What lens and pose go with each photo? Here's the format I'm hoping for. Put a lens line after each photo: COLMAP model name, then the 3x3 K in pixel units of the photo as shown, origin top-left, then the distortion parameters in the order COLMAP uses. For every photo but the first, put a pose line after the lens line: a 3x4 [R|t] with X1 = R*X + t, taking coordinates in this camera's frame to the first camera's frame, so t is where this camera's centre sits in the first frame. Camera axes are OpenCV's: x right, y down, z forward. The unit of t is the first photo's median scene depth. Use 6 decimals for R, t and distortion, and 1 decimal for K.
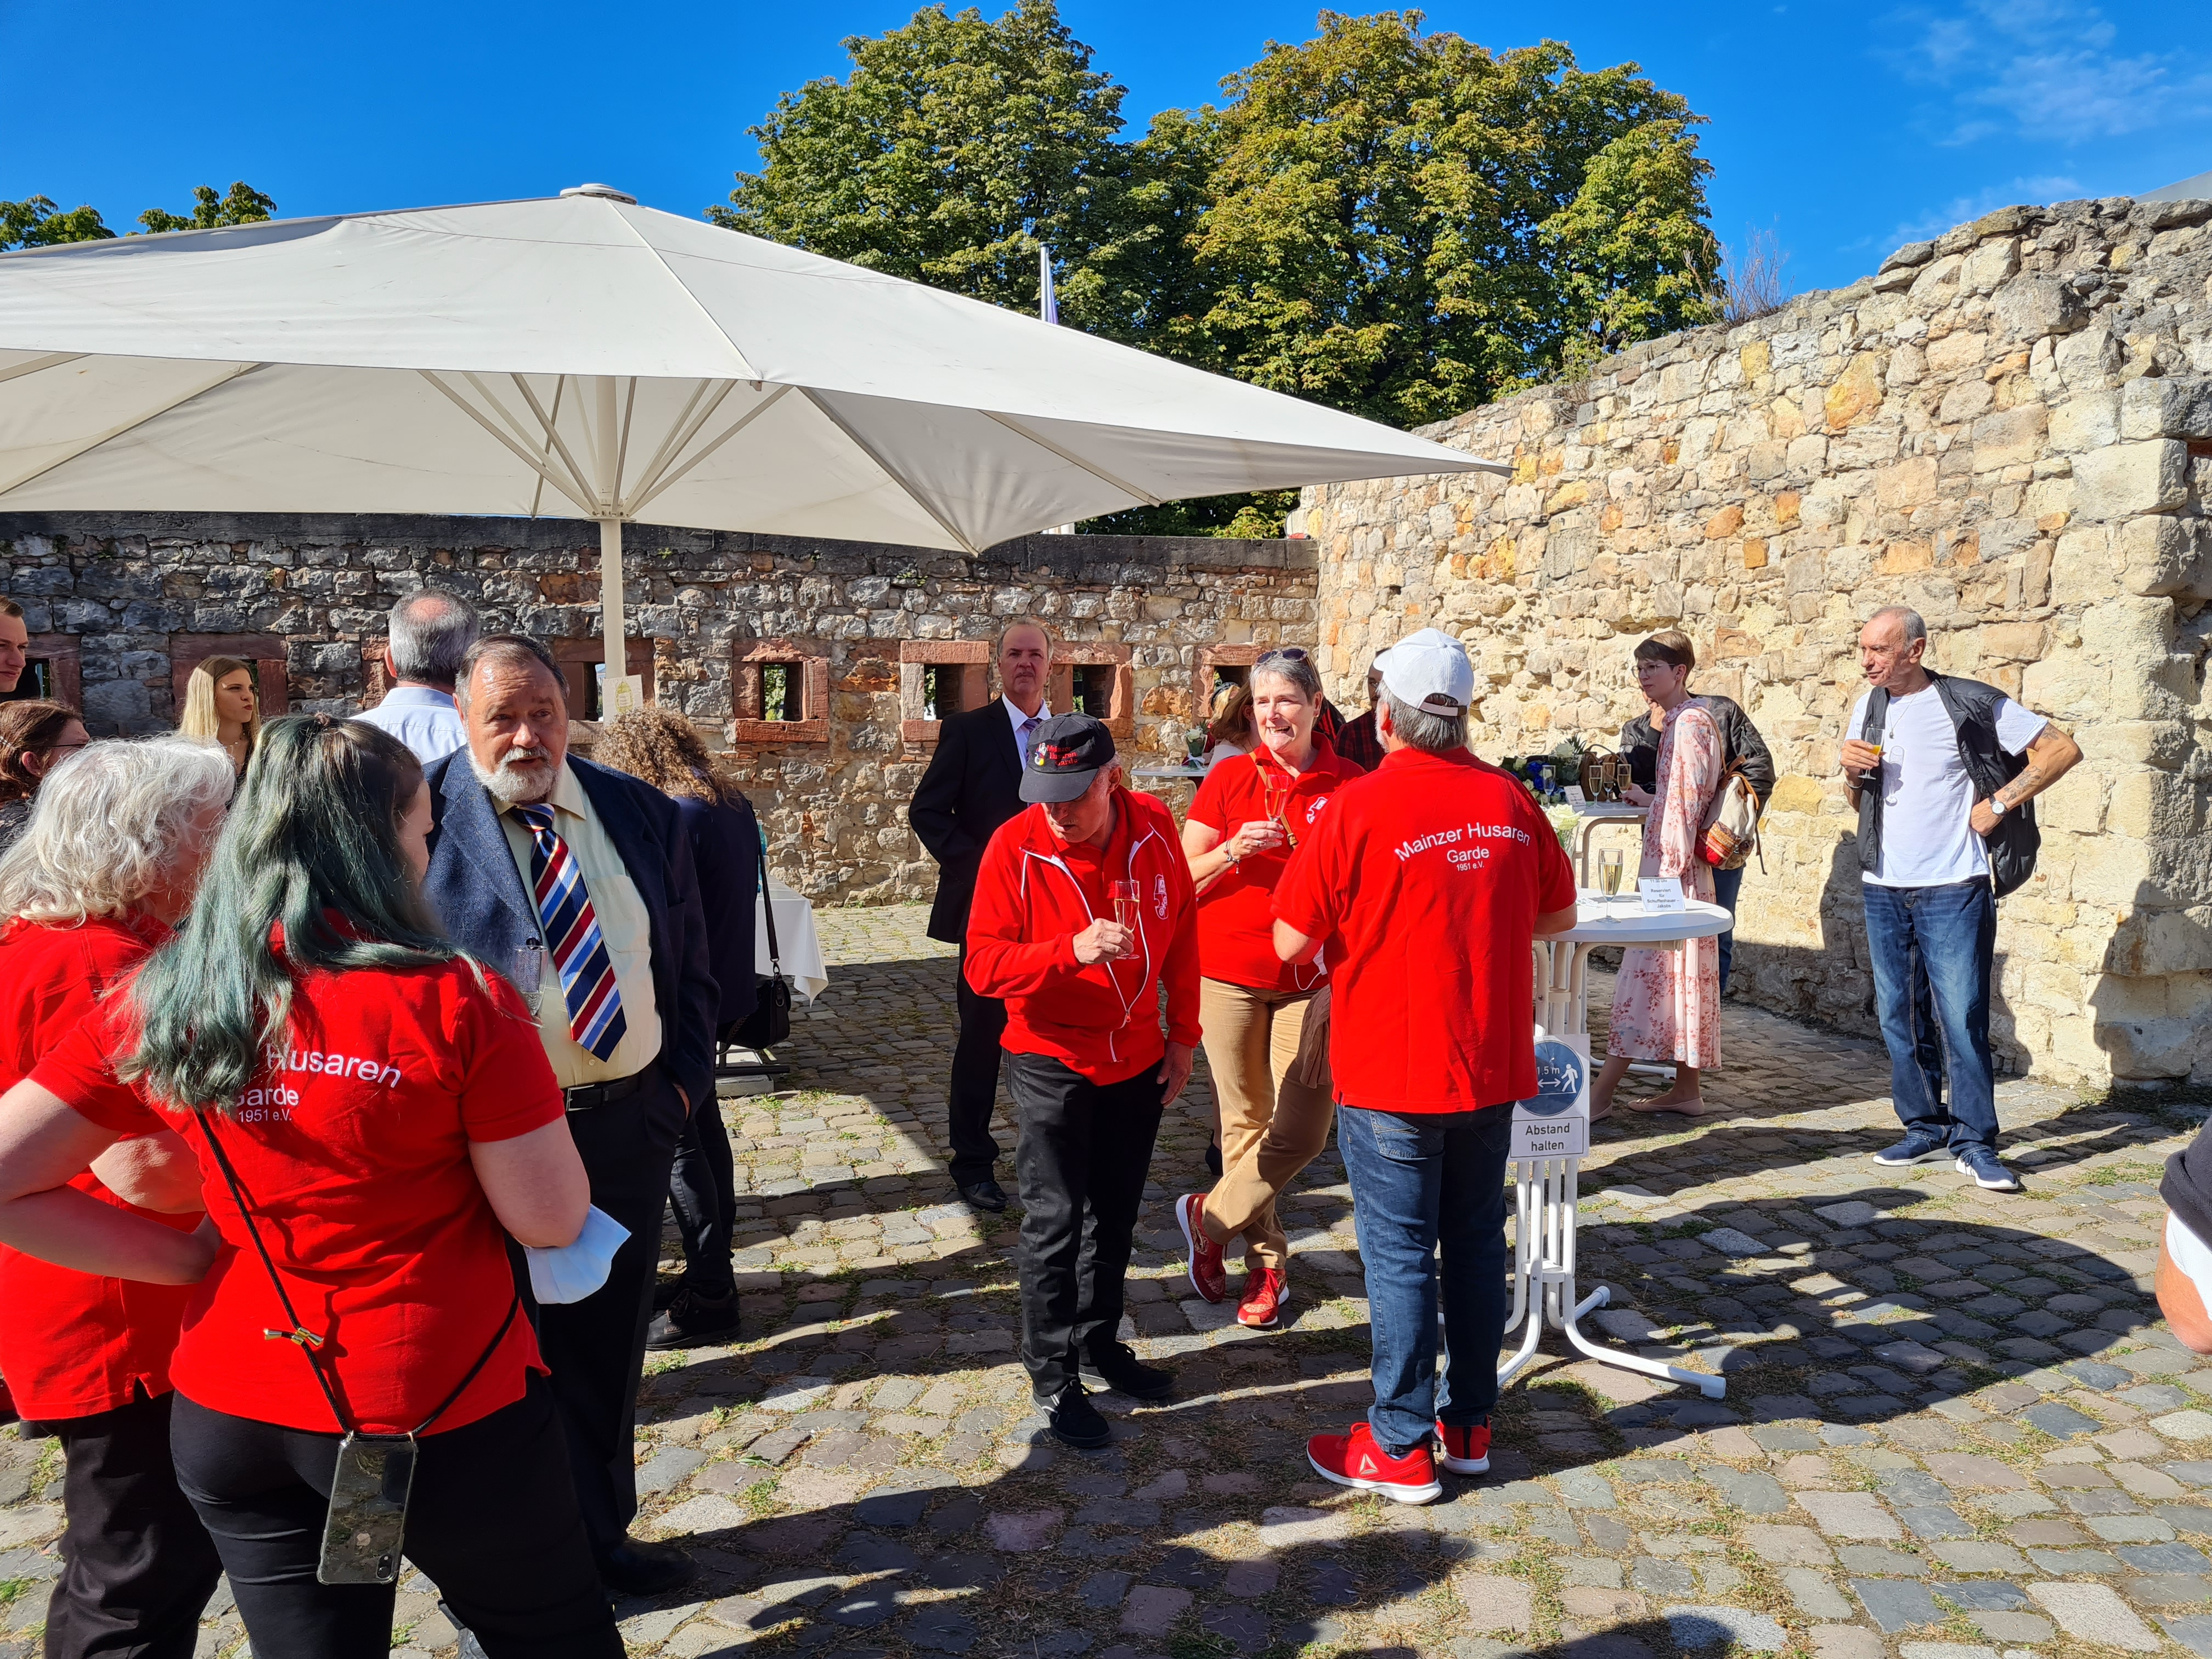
lens RADIAL K [[1631.1, 0, 1108.1], [0, 1631.1, 828.0], [0, 0, 1]] dist [0.034371, -0.017553]
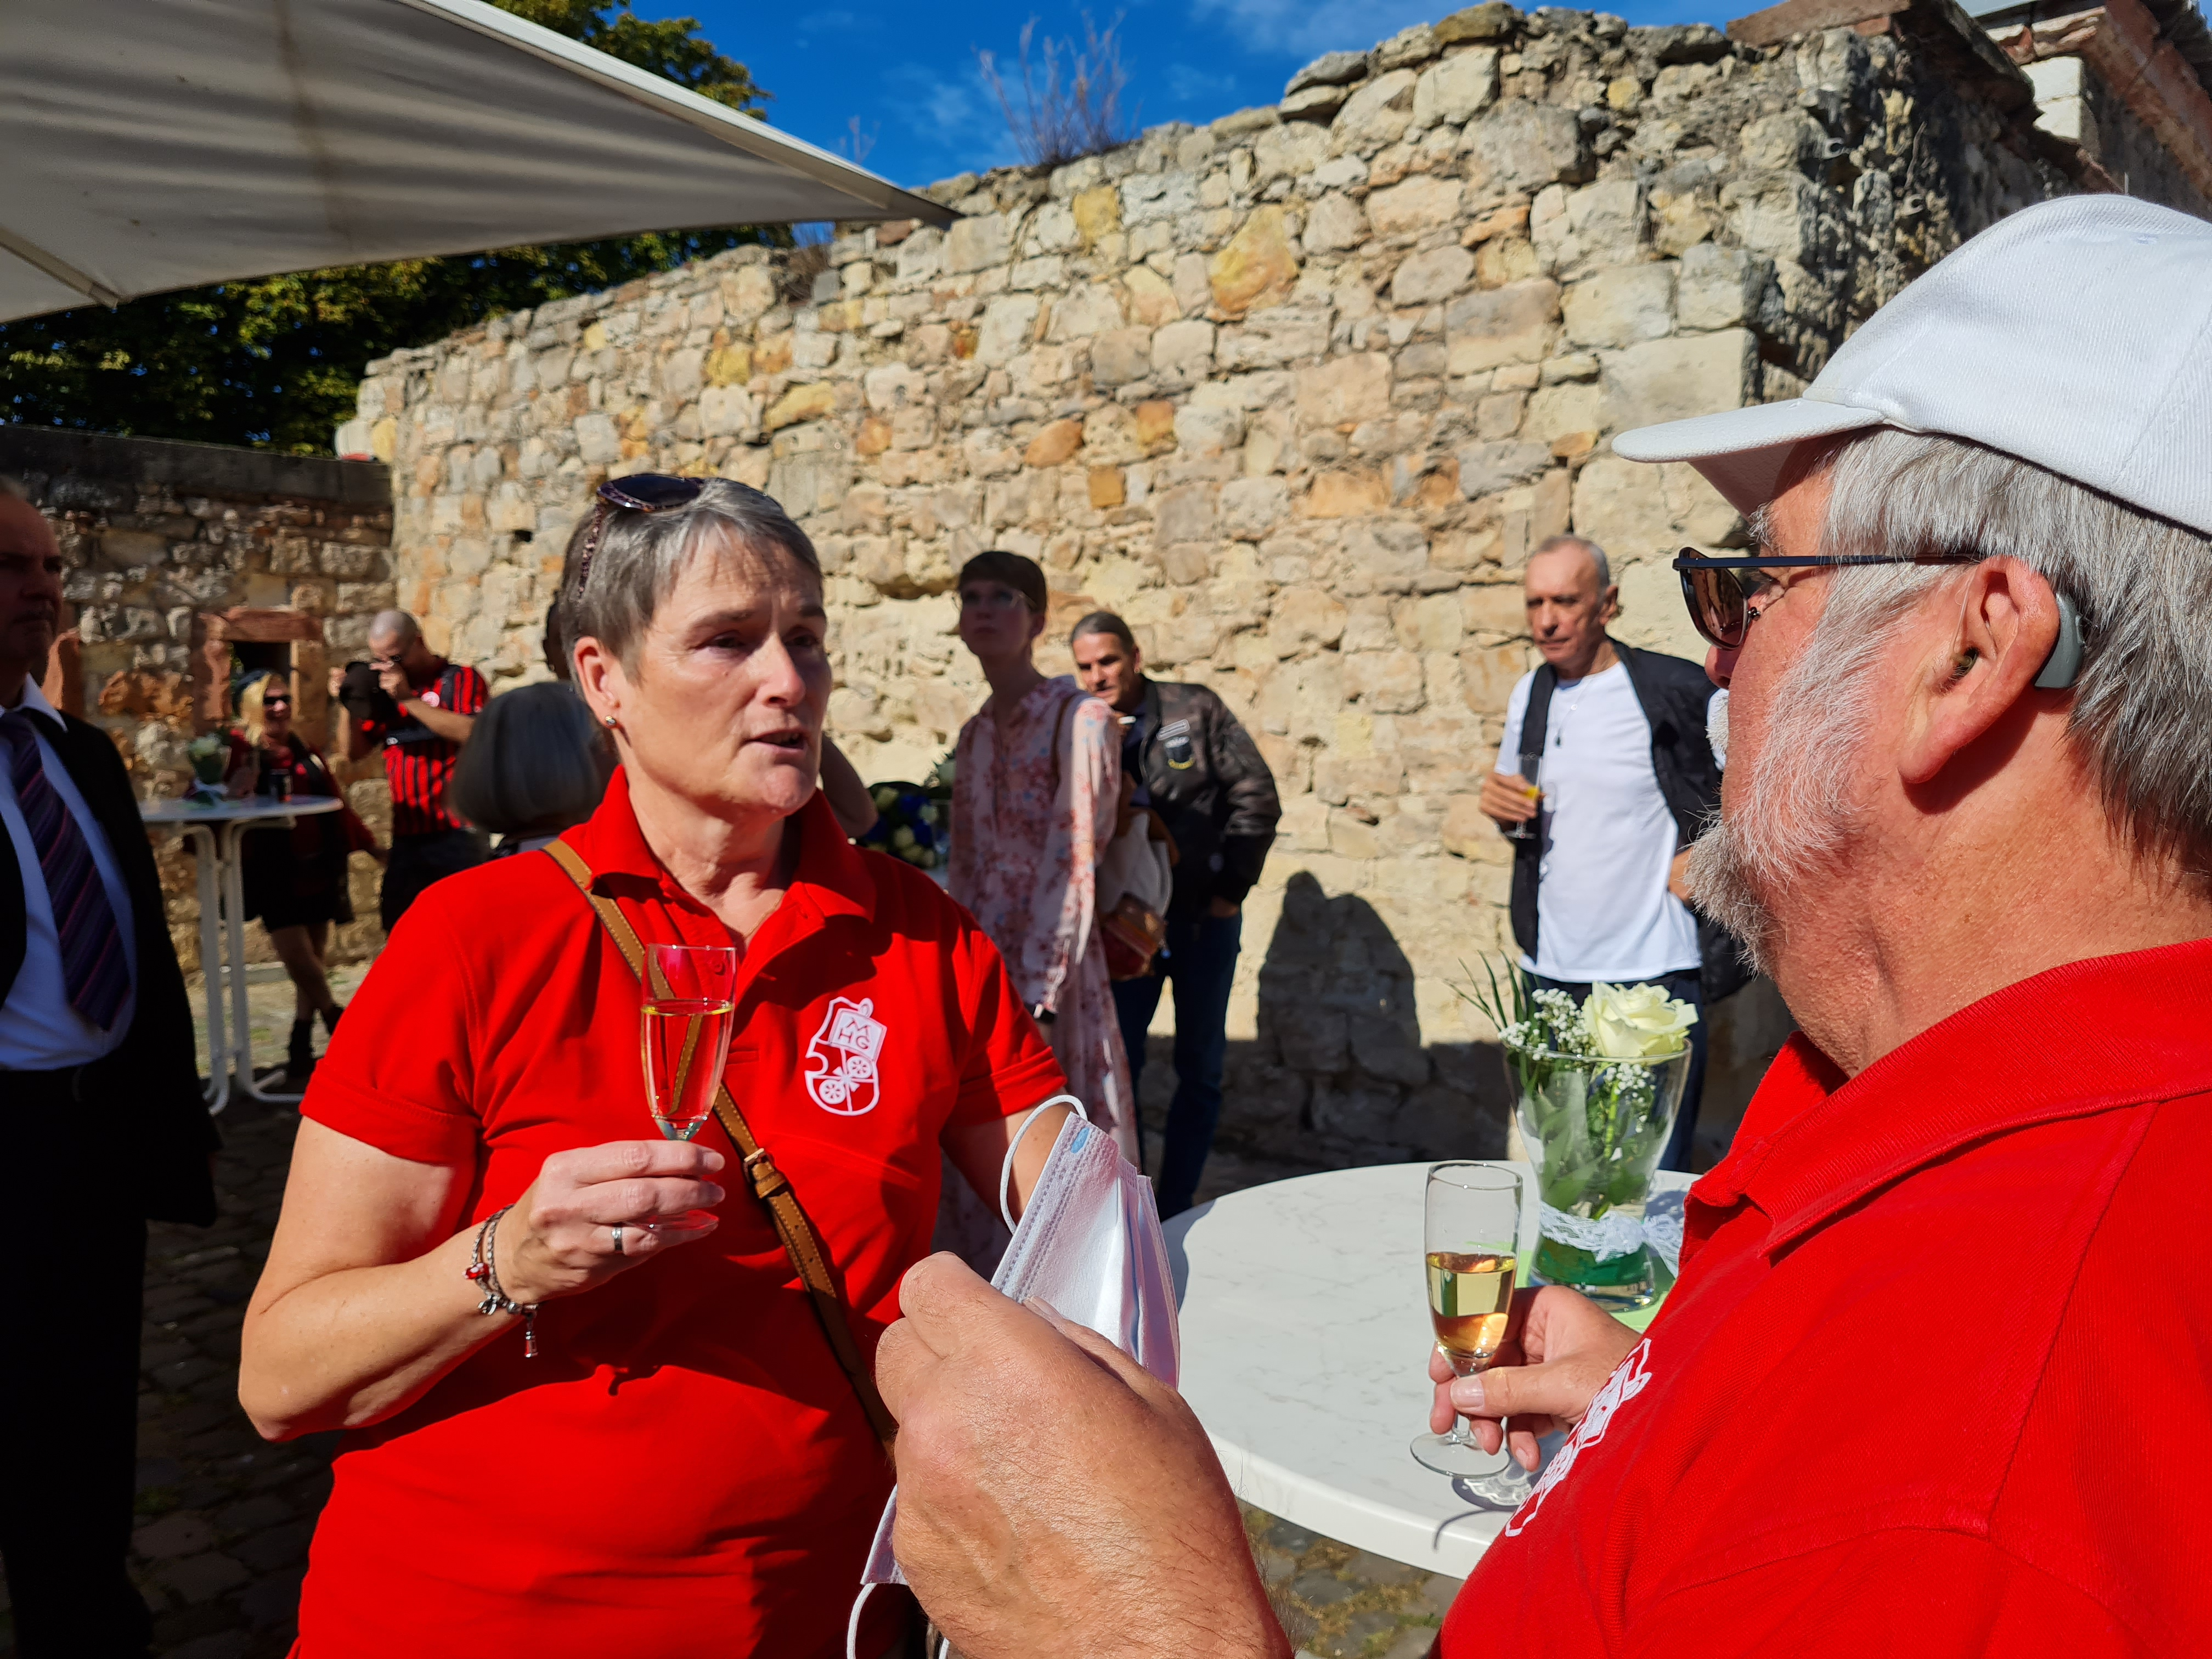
lens RADIAL K [[1631.1, 0, 1119.2], [0, 1631.1, 817.0], [0, 0, 1]] dist [0.034371, -0.017553]
pose [[0.841949, -0.035261, 0.538404, 0.012618], [0.039090, 0.999226, 0.004313, -0.027723], [-0.538139, 0.017415, 0.842676, 0.412252]]
